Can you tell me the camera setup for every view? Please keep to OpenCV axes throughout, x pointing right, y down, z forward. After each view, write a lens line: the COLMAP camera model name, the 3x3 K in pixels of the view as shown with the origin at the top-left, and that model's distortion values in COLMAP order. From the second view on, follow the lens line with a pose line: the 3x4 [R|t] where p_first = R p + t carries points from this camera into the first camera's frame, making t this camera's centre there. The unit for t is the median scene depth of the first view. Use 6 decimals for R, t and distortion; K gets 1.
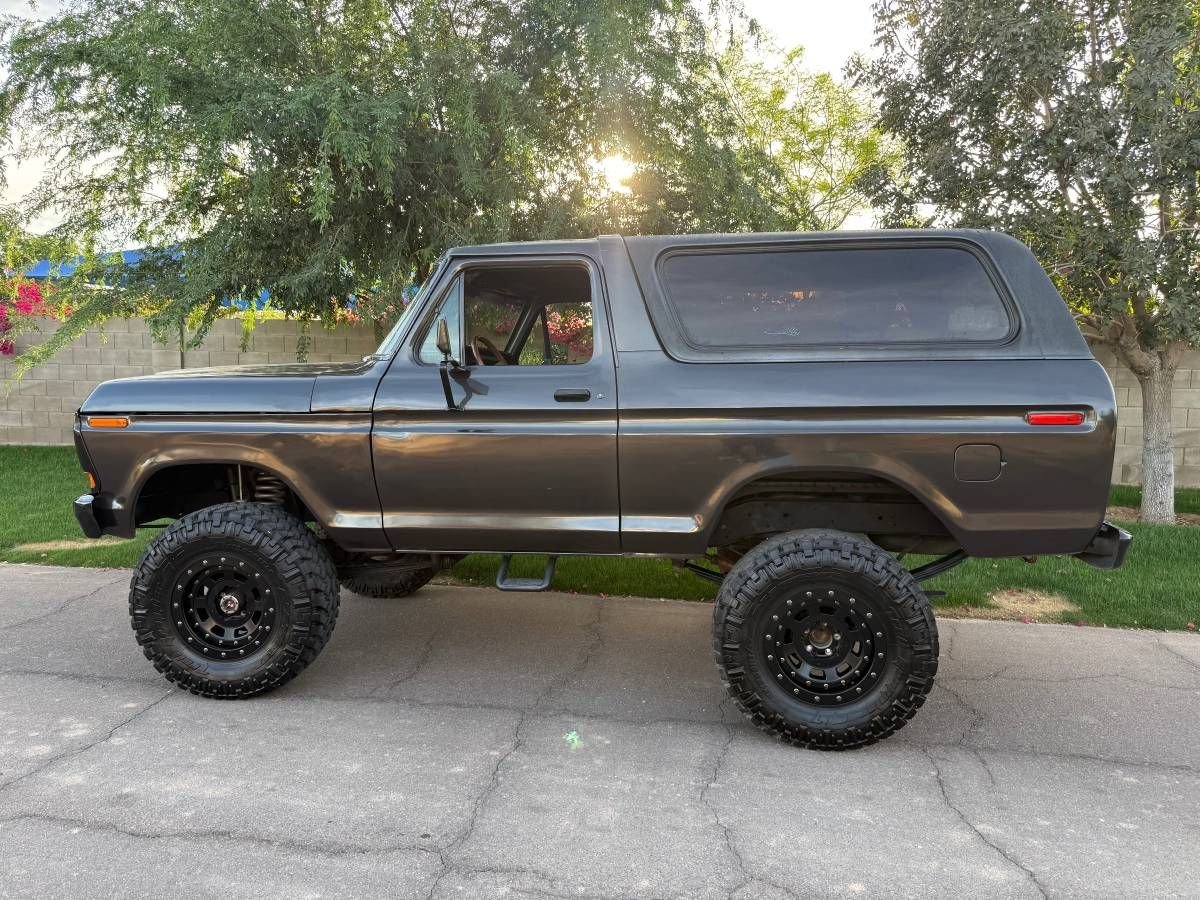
lens RADIAL K [[866.6, 0, 579.1], [0, 866.6, 448.3], [0, 0, 1]] dist [0.002449, -0.004619]
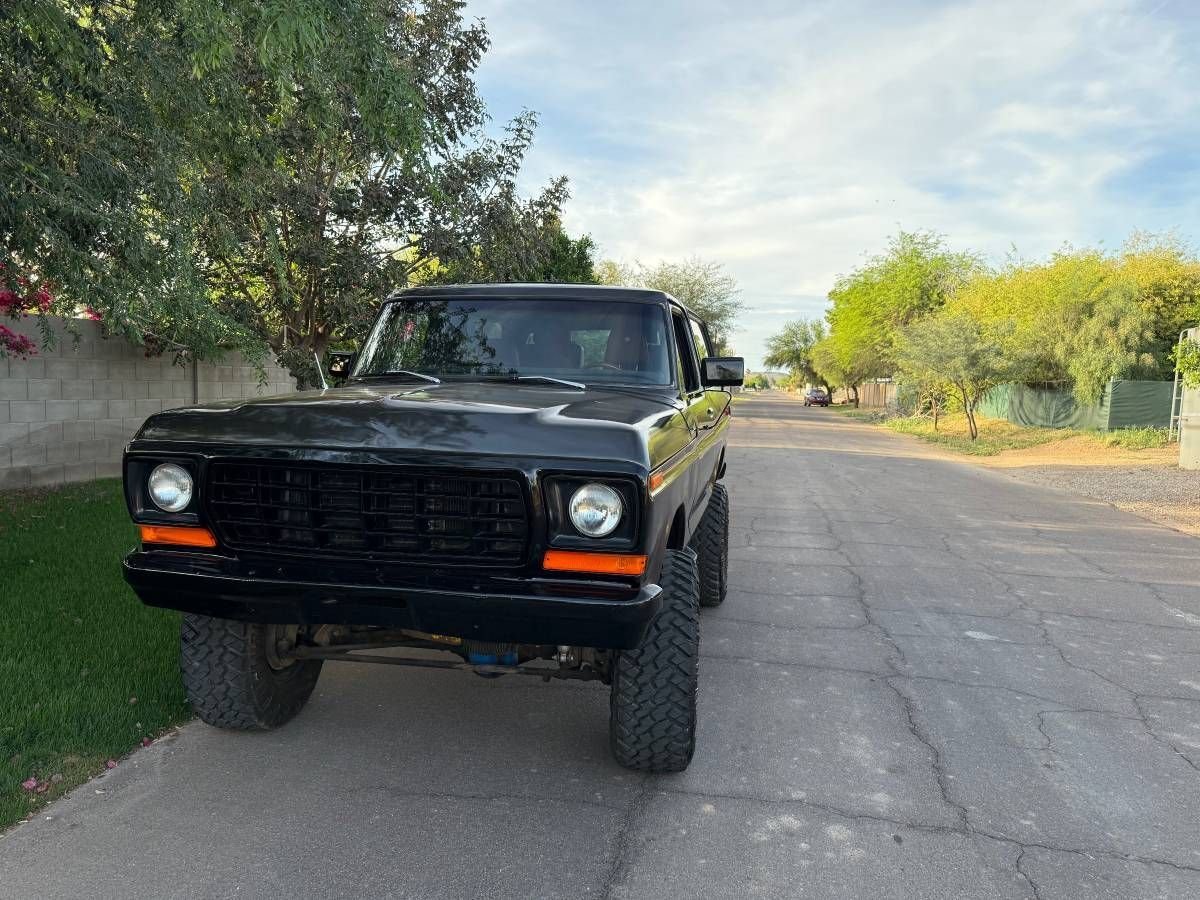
lens RADIAL K [[859.2, 0, 600.0], [0, 859.2, 450.0], [0, 0, 1]] dist [-0.014364, -0.003736]
pose [[0.034717, -0.098364, 0.994545, -1.456728], [0.071071, 0.992868, 0.095718, -0.150558], [-0.996867, 0.067360, 0.041460, 1.161014]]
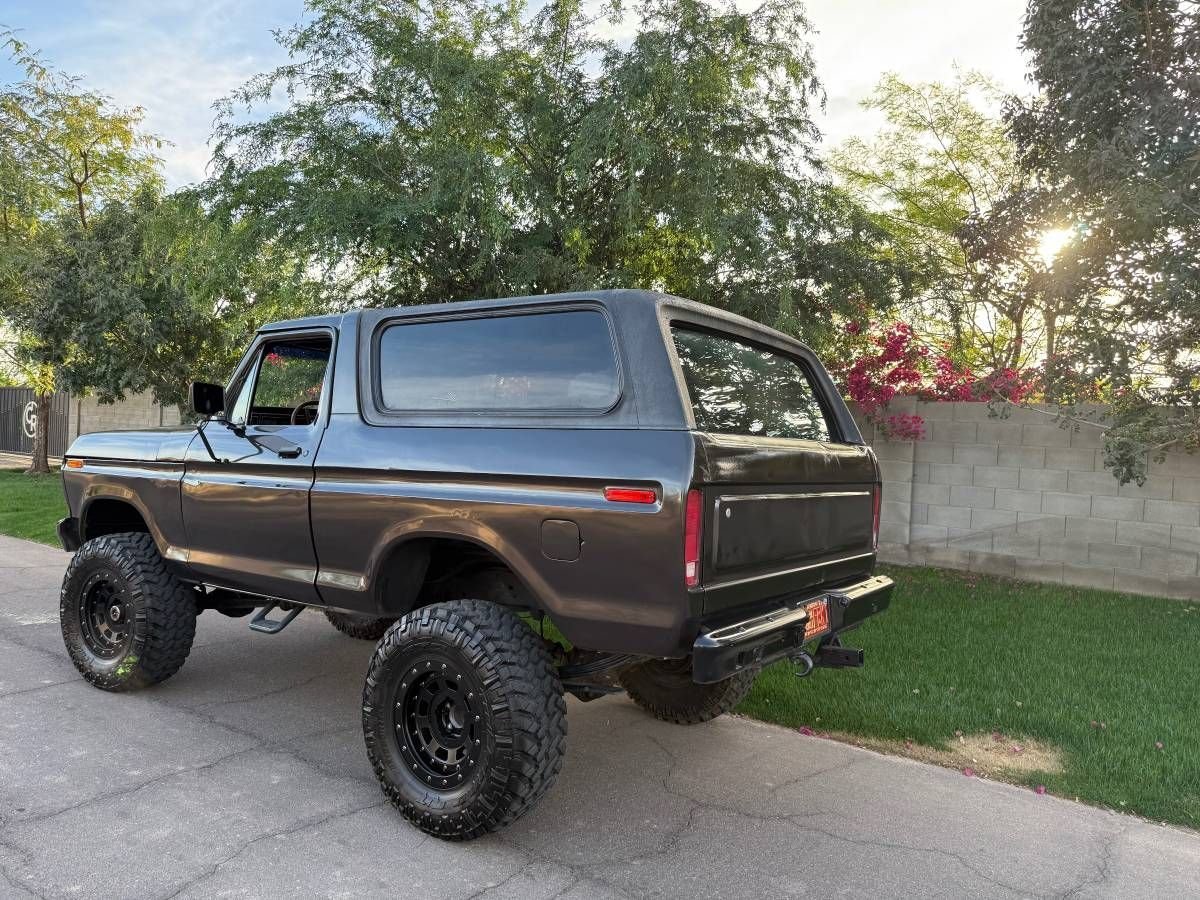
lens RADIAL K [[859.2, 0, 600.0], [0, 859.2, 450.0], [0, 0, 1]] dist [-0.014364, -0.003736]
pose [[0.898730, 0.033644, -0.437210, 0.843834], [-0.075499, 0.994035, -0.078703, -0.009532], [0.431954, 0.103742, 0.895909, 0.202622]]
